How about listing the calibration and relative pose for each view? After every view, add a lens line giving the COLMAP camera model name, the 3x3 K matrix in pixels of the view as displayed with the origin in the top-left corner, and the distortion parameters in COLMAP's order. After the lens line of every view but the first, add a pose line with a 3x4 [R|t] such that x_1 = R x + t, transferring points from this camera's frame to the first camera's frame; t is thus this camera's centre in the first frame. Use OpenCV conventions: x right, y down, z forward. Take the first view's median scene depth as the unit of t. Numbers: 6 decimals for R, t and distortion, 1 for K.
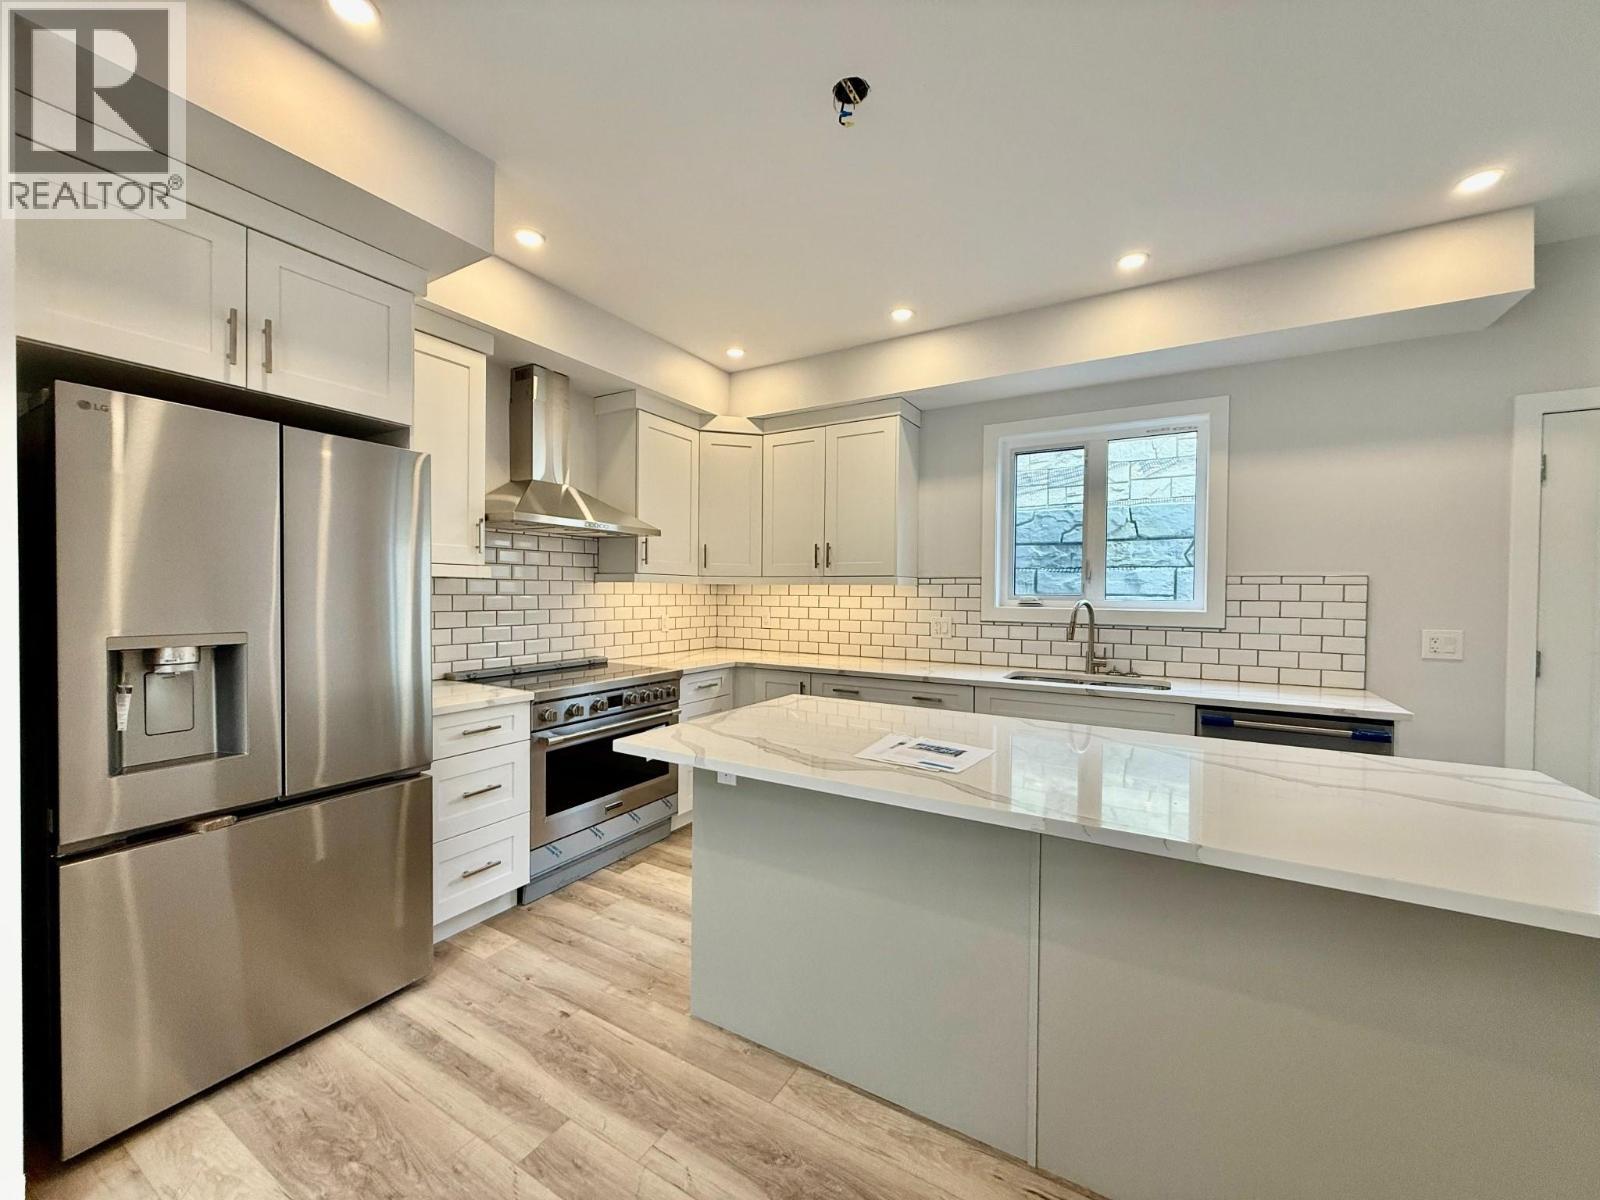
lens RADIAL K [[633.7, 0, 794.8], [0, 633.7, 602.2], [0, 0, 1]] dist [-0.000199, 0.000119]
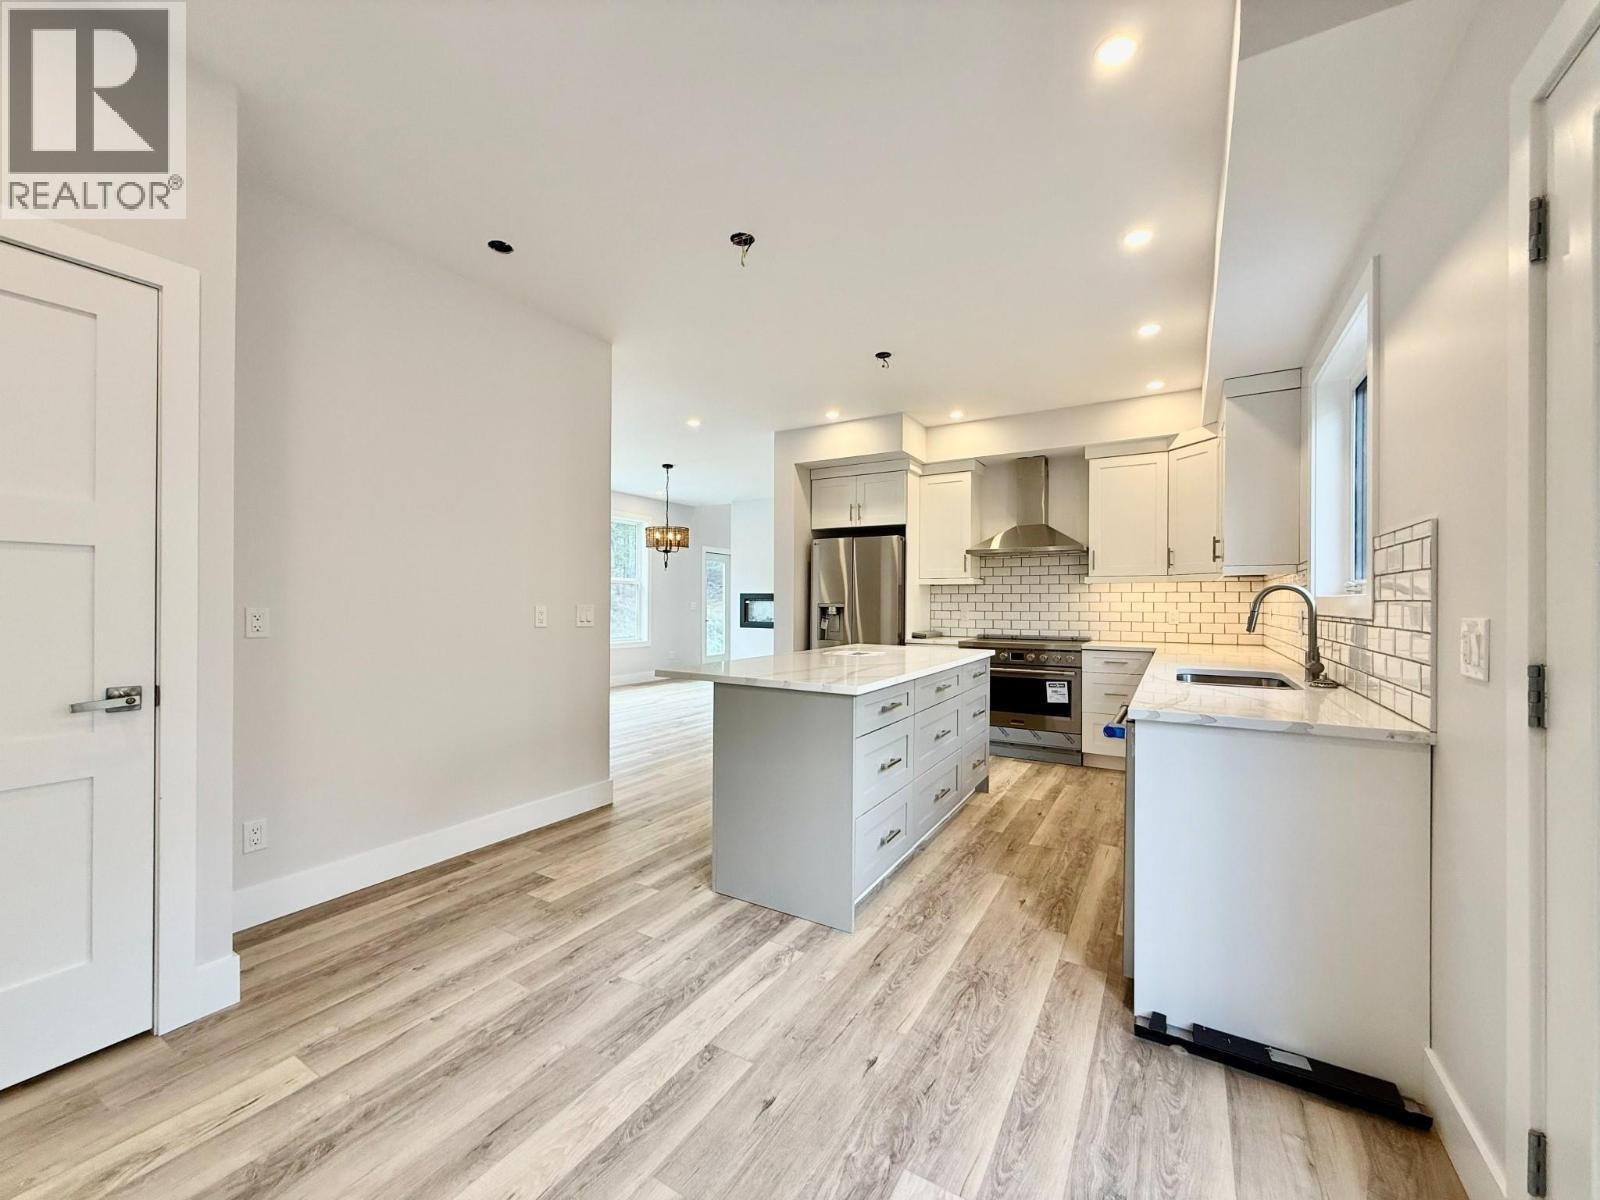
lens RADIAL K [[633.7, 0, 794.8], [0, 633.7, 602.2], [0, 0, 1]] dist [-0.000199, 0.000119]
pose [[-0.008269, -0.009385, -0.999922, 1.223819], [-0.019832, 0.999761, -0.009220, 0.038394], [0.999769, 0.019754, -0.008453, 0.392930]]
